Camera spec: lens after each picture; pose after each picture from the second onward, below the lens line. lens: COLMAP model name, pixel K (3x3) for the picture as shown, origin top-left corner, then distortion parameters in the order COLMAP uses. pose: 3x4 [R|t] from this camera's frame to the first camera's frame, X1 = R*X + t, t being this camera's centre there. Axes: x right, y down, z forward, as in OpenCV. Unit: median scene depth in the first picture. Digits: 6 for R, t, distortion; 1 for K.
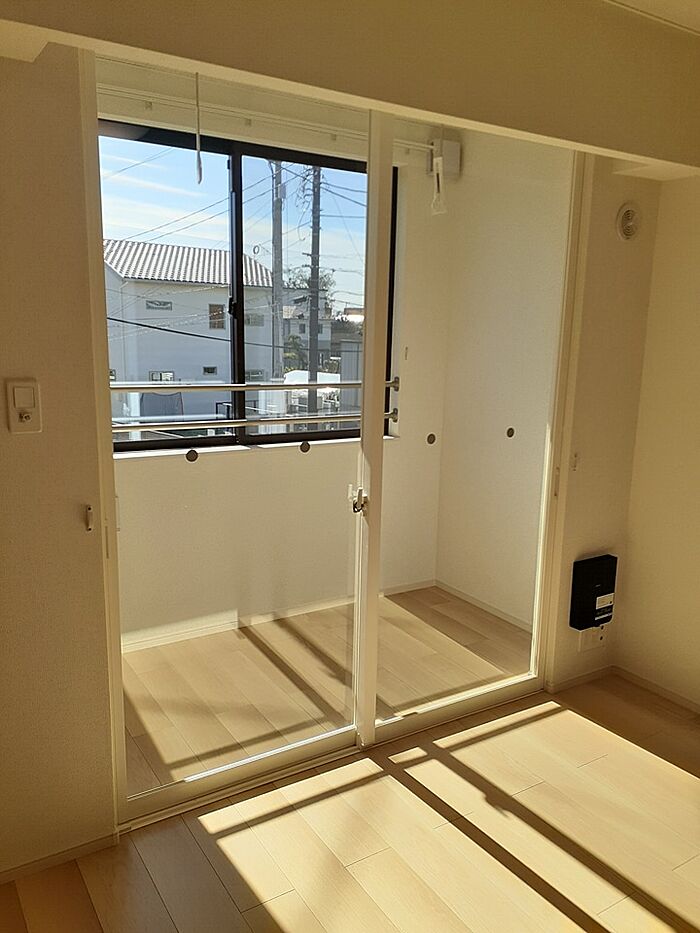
lens RADIAL K [[723.3, 0, 350.0], [0, 723.3, 466.5], [0, 0, 1]] dist [0.130559, -0.166325]
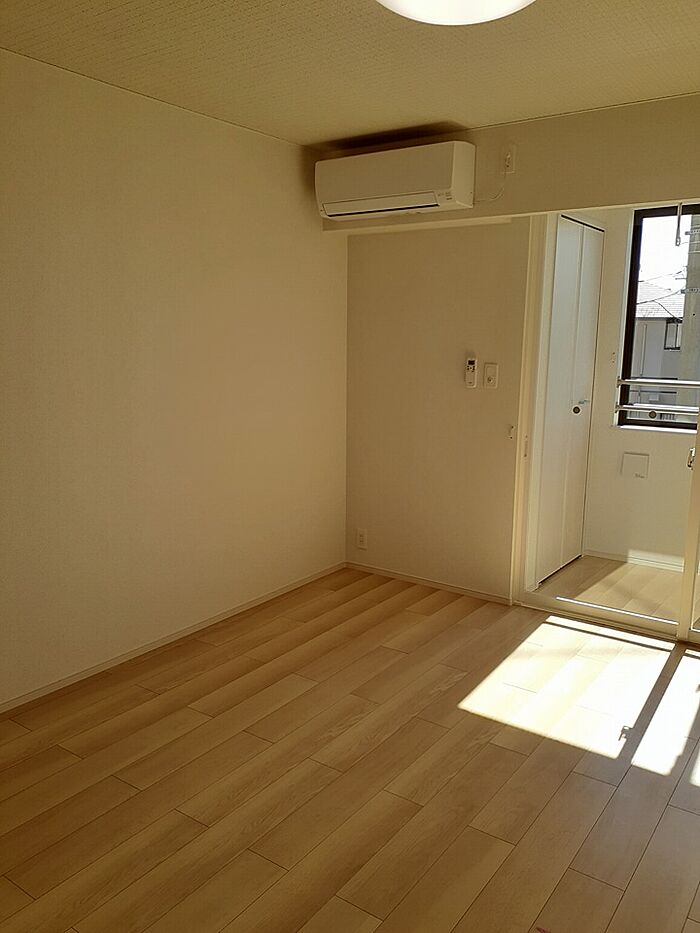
lens RADIAL K [[761.5, 0, 350.0], [0, 761.5, 466.5], [0, 0, 1]] dist [0.255946, -0.200805]
pose [[0.376526, 0.136451, -0.916302, 1.220049], [-0.166346, 0.982976, 0.078026, 0.059533], [0.911349, 0.123044, 0.392814, -0.196060]]
